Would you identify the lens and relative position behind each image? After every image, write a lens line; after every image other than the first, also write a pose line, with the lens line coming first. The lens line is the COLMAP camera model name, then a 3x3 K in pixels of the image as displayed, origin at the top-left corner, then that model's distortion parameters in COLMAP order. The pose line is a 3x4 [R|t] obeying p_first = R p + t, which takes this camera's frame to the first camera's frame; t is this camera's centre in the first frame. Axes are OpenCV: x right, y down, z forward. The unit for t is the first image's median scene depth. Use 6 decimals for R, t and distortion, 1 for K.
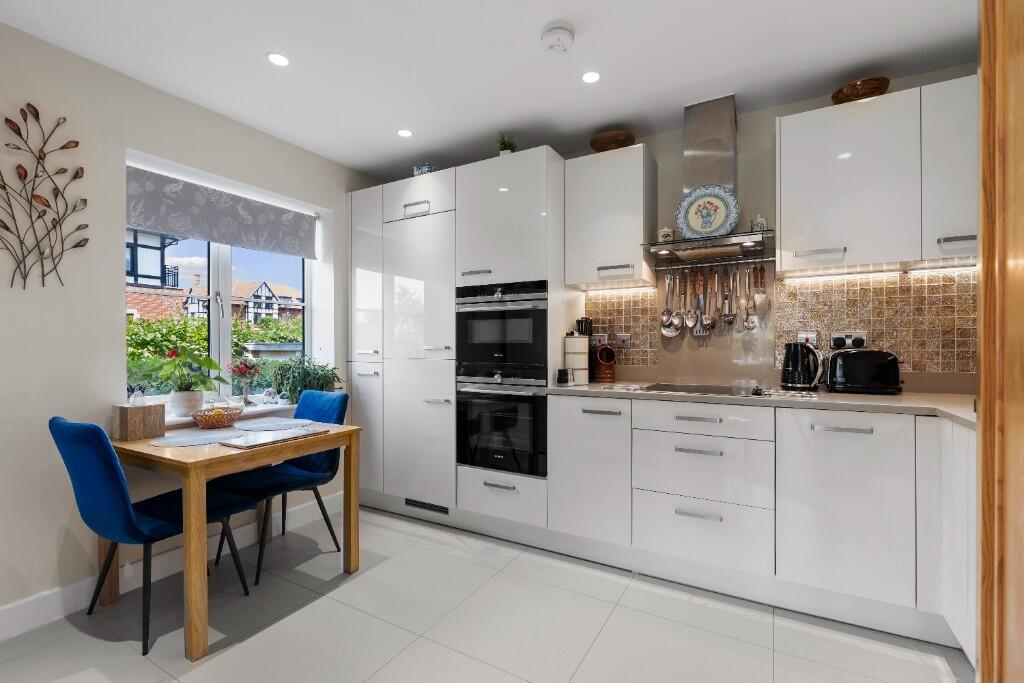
lens RADIAL K [[461.3, 0, 512.0], [0, 461.3, 343.6], [0, 0, 1]] dist [-0.003429, 0.000098]
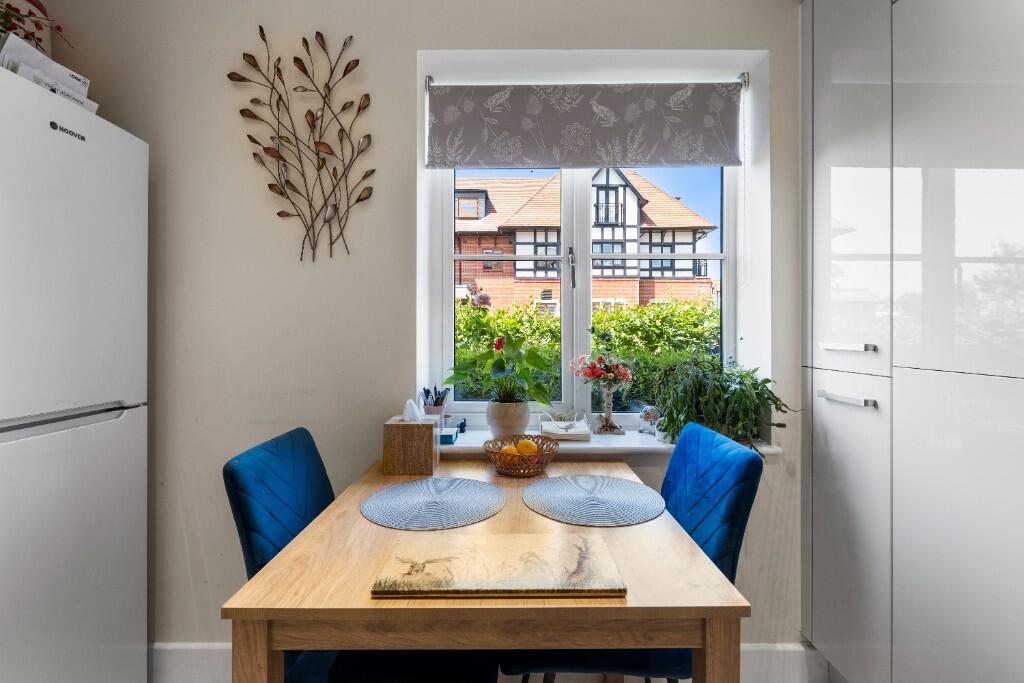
lens RADIAL K [[461.3, 0, 511.3], [0, 461.3, 330.8], [0, 0, 1]] dist [-0.003429, 0.000098]
pose [[0.492576, 0.000190, -0.870269, -0.118517], [0.003043, 0.999993, 0.001941, 0.002365], [0.870264, -0.003605, 0.492573, 0.605072]]
